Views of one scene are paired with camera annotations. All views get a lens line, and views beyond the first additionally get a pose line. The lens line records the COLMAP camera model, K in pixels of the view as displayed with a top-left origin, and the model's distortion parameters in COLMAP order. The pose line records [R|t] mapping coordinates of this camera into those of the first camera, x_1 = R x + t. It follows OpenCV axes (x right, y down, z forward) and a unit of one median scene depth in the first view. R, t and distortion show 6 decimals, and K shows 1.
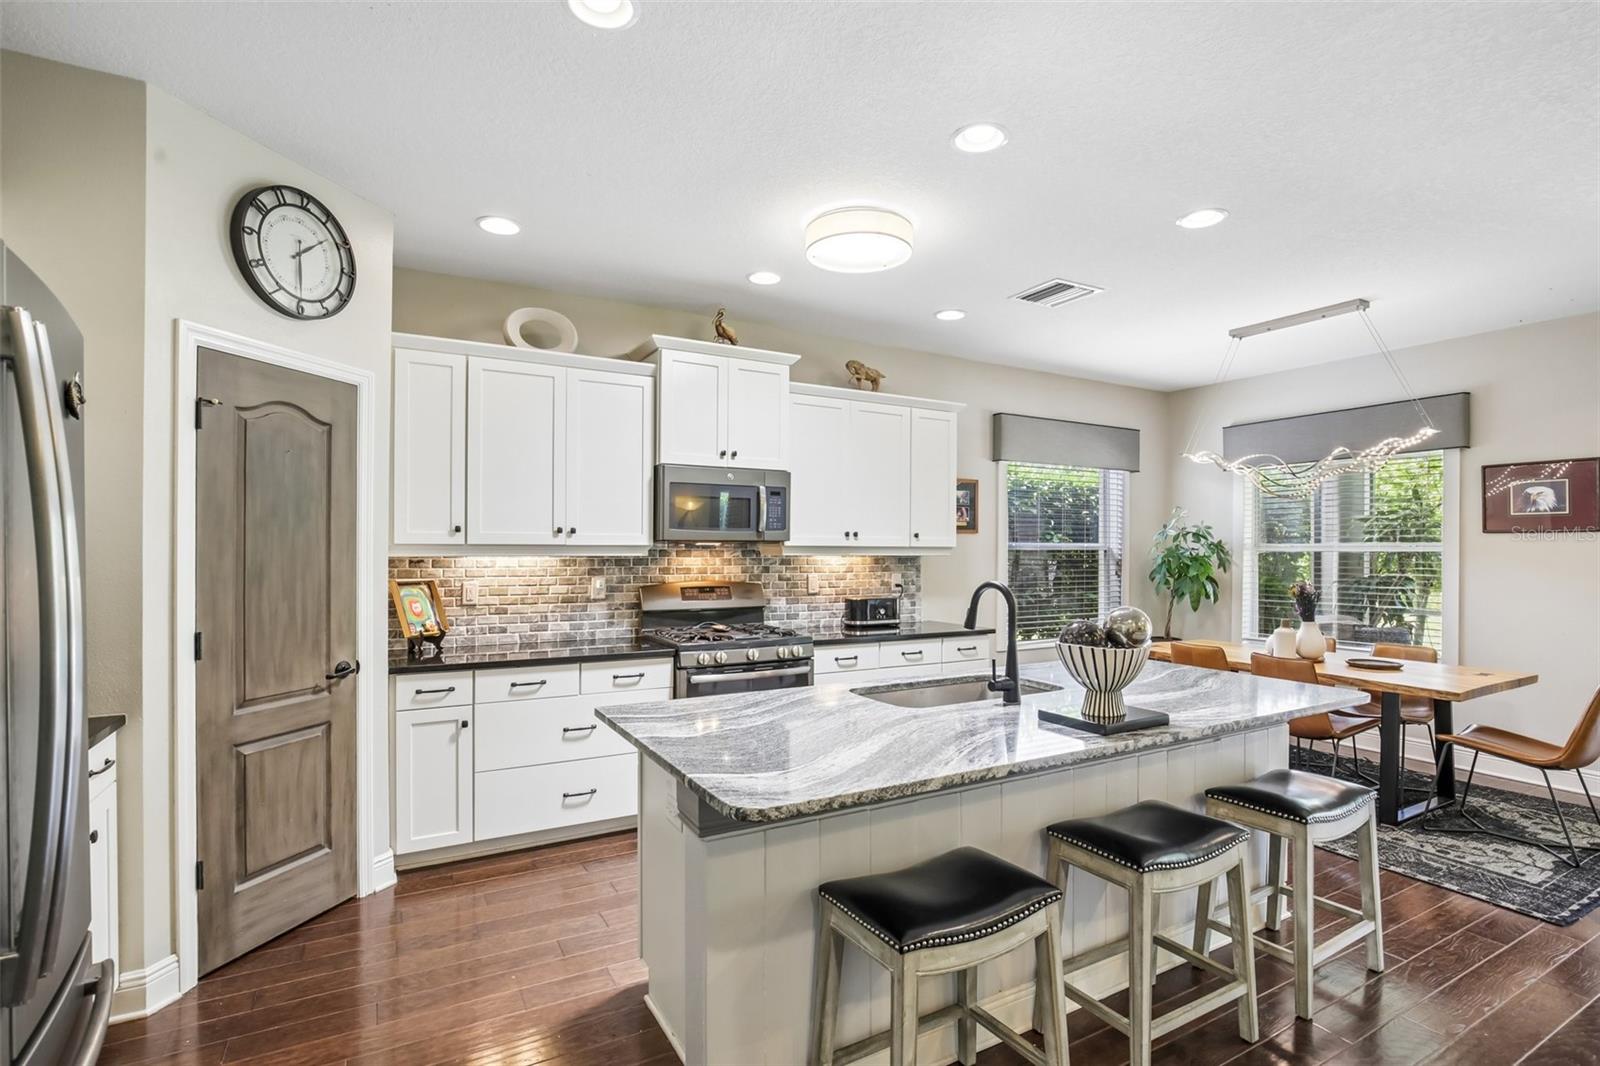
lens RADIAL K [[742.8, 0, 793.1], [0, 742.8, 550.8], [0, 0, 1]] dist [-0.015186, 0.000255]
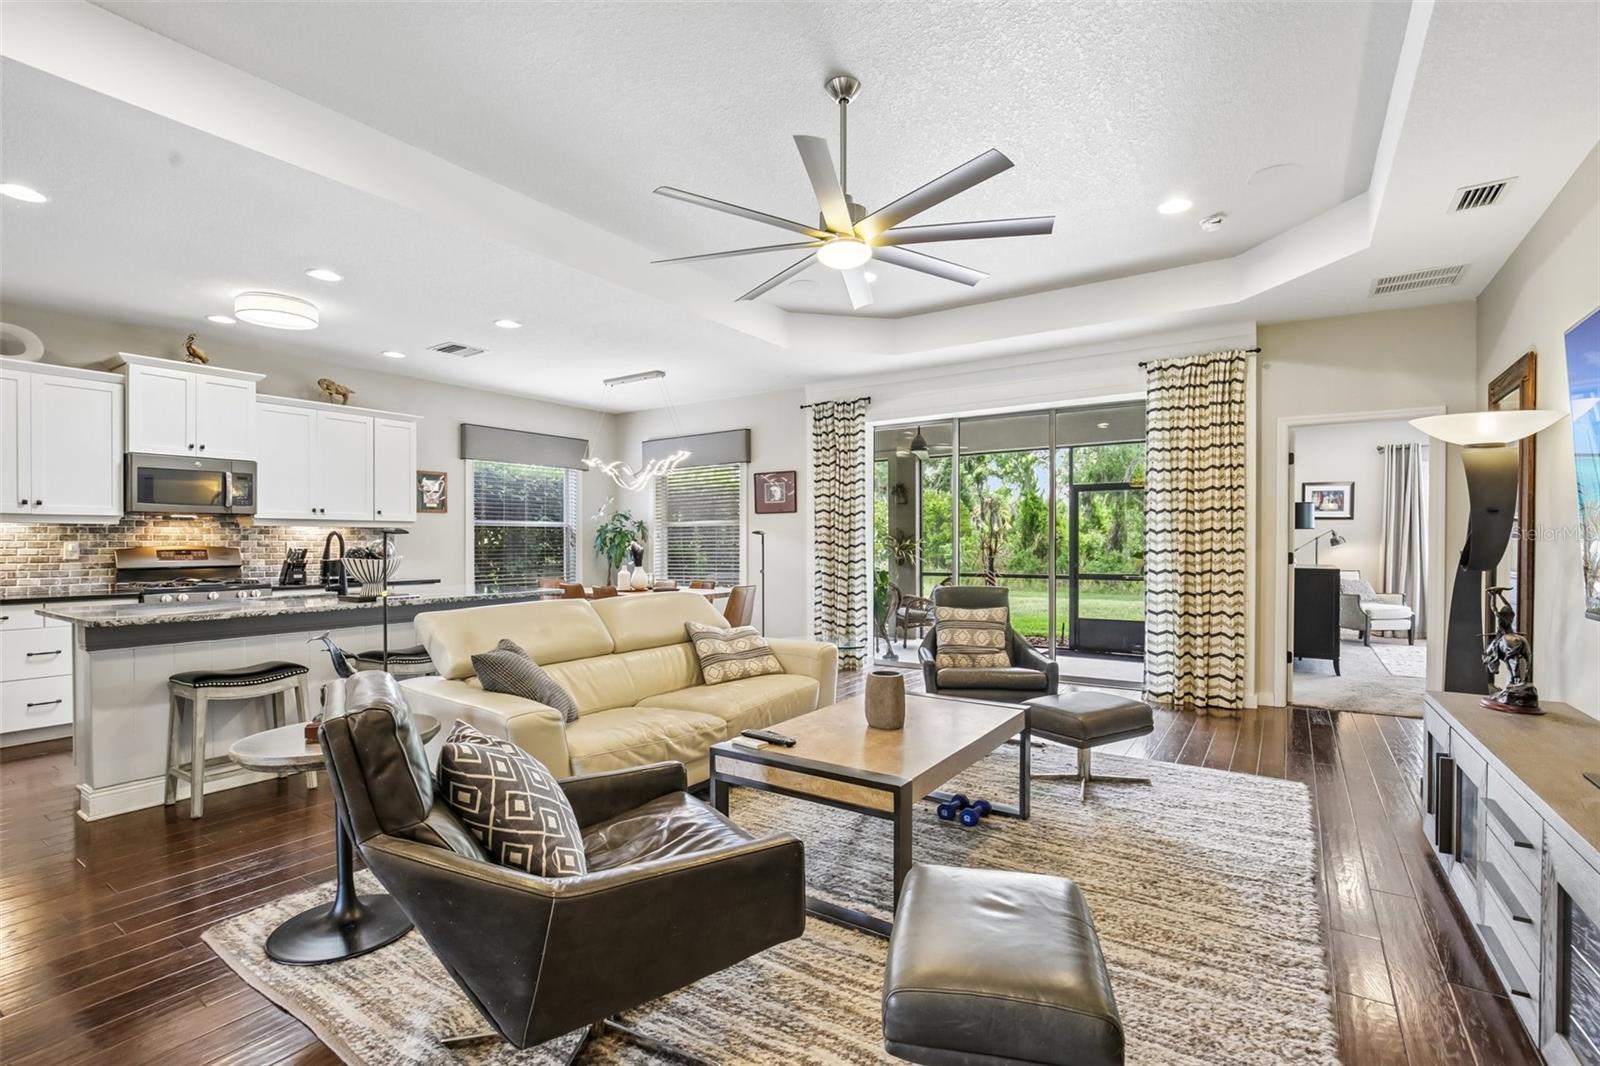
lens RADIAL K [[736.2, 0, 793.4], [0, 736.2, 547.9], [0, 0, 1]] dist [-0.056854, 0.016303]
pose [[0.889442, -0.010420, 0.456930, 0.268353], [0.008440, 0.999944, 0.006374, 0.048075], [-0.456971, -0.001813, 0.889480, -0.588380]]
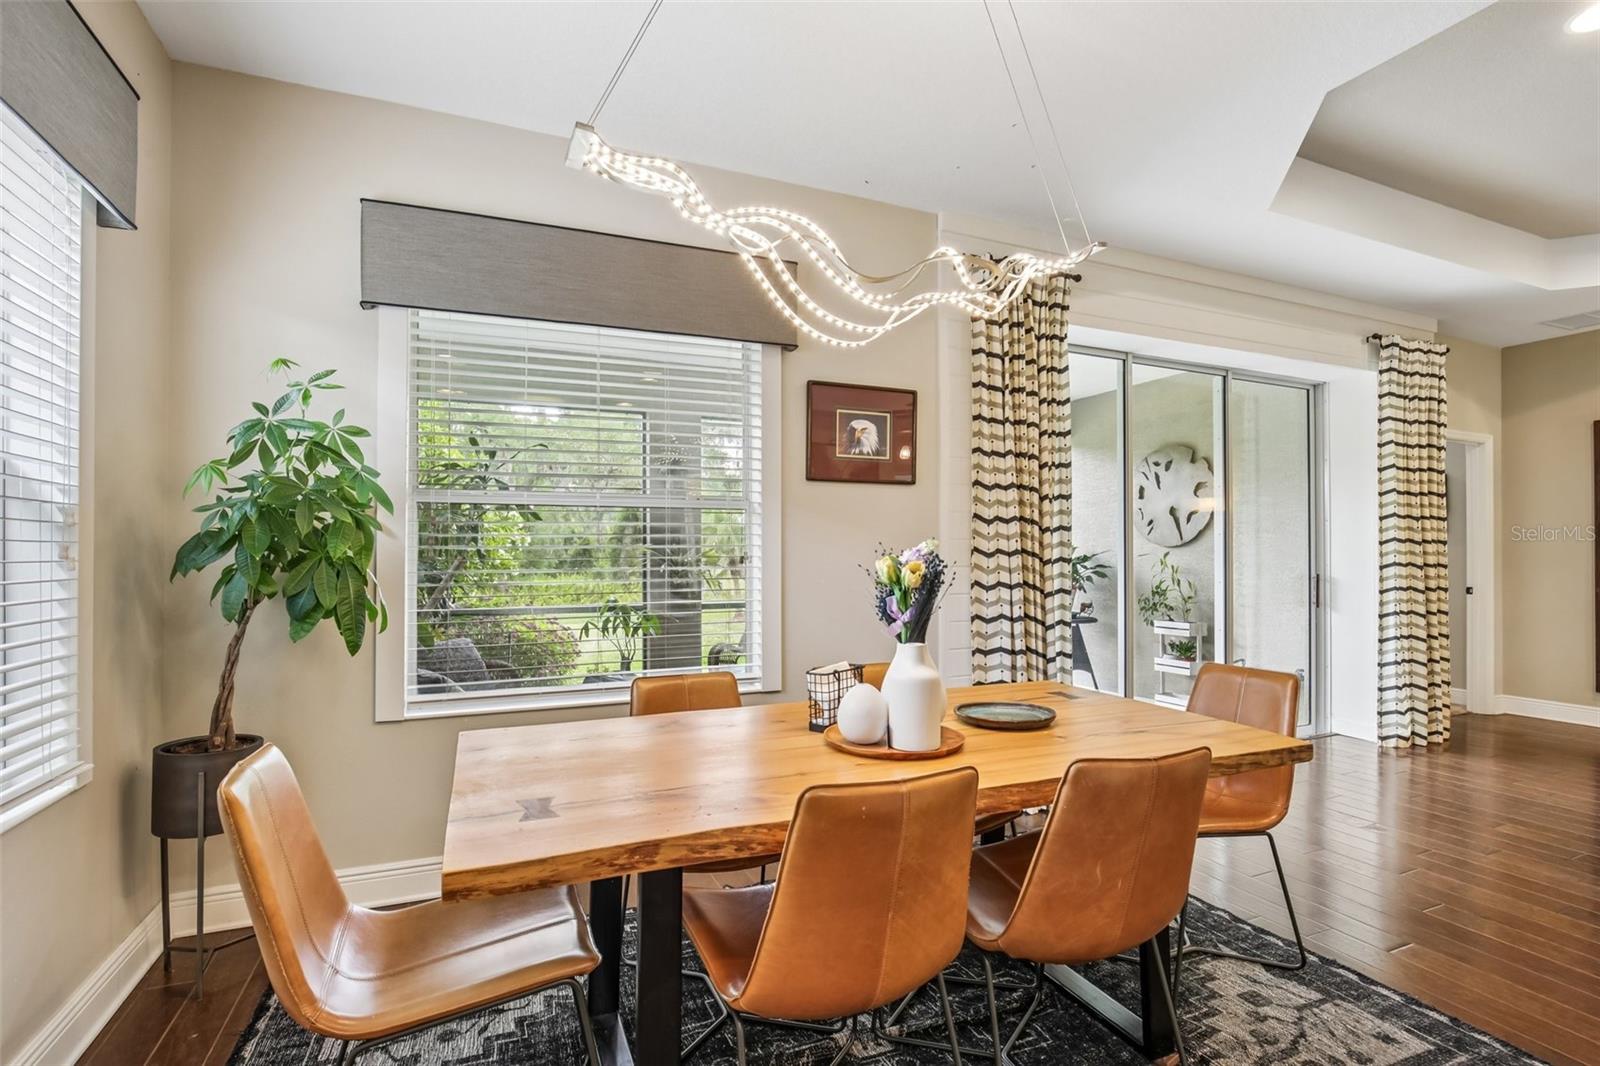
lens RADIAL K [[690.4, 0, 801.9], [0, 690.4, 557.0], [0, 0, 1]] dist [-0.003491, -0.000164]
pose [[0.038324, -0.001976, 0.999263, 0.334884], [-0.000755, 0.999998, 0.002006, 0.051417], [-0.999265, -0.000831, 0.038322, 1.087141]]
